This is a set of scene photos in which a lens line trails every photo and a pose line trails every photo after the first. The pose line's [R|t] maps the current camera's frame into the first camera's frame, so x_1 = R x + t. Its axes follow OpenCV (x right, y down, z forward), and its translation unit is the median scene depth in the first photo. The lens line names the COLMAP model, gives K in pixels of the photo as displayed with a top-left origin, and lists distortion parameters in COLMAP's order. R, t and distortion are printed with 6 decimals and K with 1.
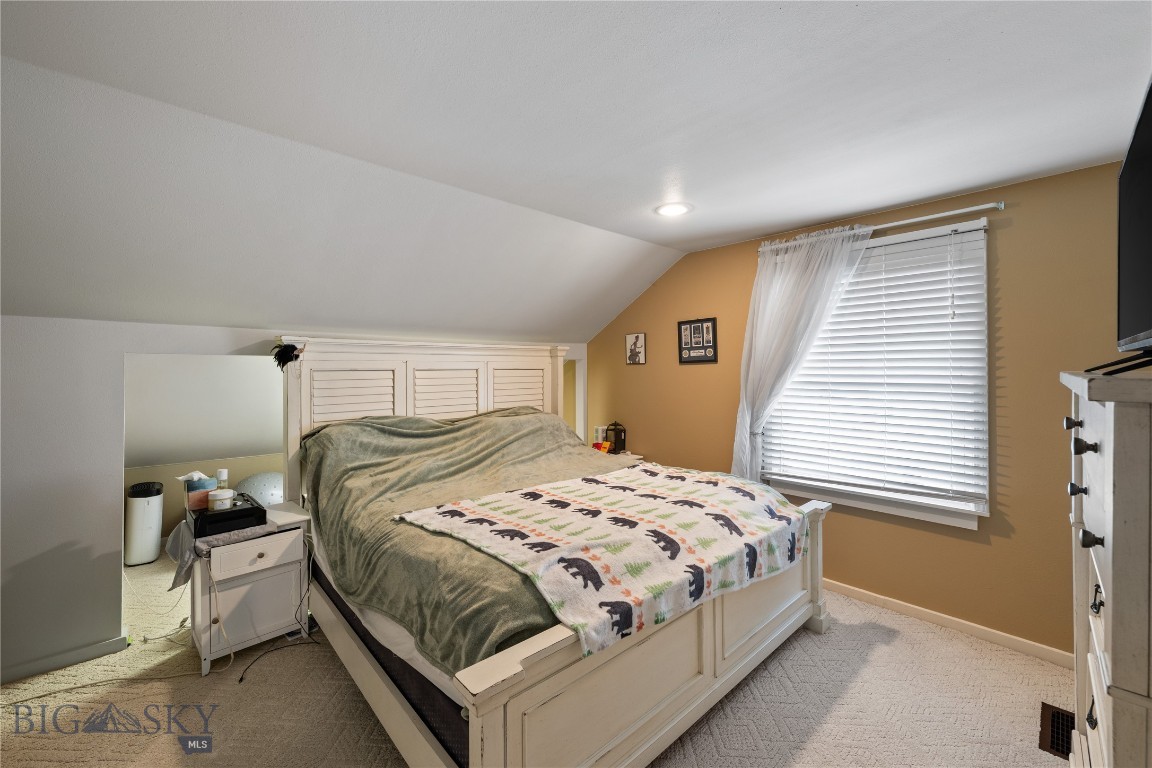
lens RADIAL K [[463.3, 0, 576.8], [0, 463.3, 369.5], [0, 0, 1]] dist [0.000099, -0.000017]
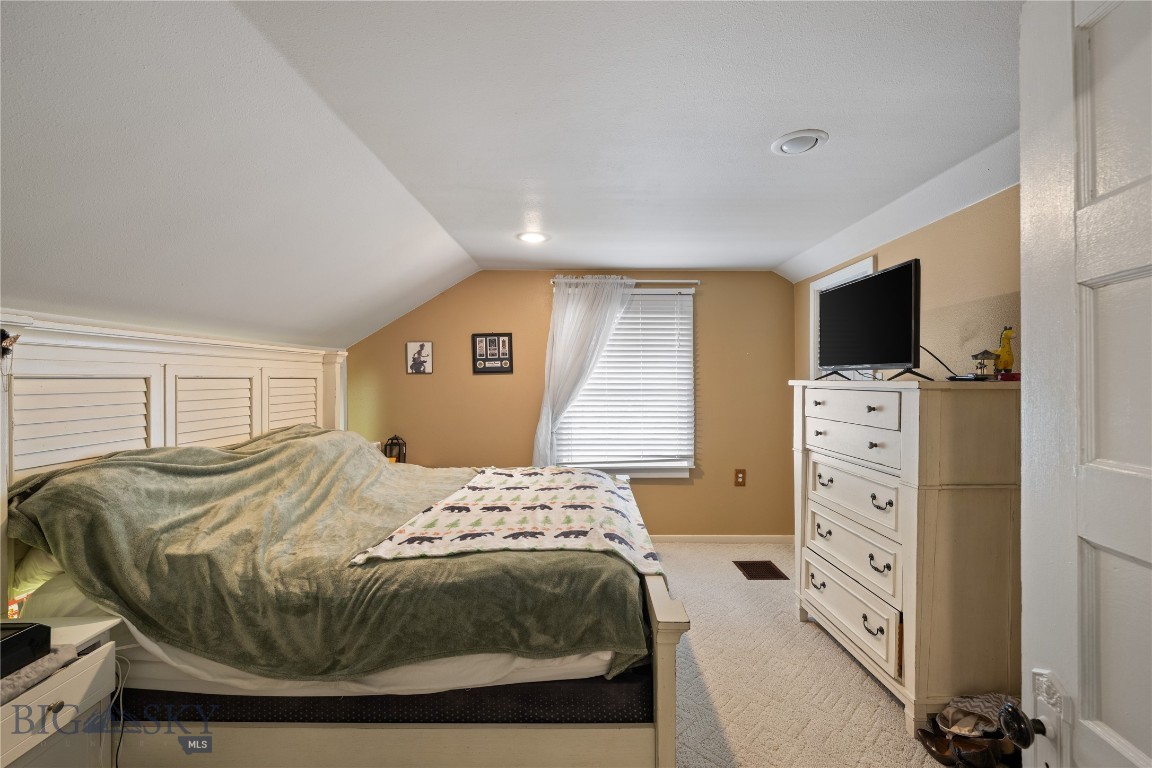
lens RADIAL K [[483.4, 0, 576.0], [0, 483.4, 384.0], [0, 0, 1]] dist [-0.000100, -0.000043]
pose [[0.671962, -0.002556, 0.740582, -0.522772], [-0.001452, 0.999988, 0.004769, 0.006165], [-0.740585, -0.004280, 0.671949, 0.112432]]
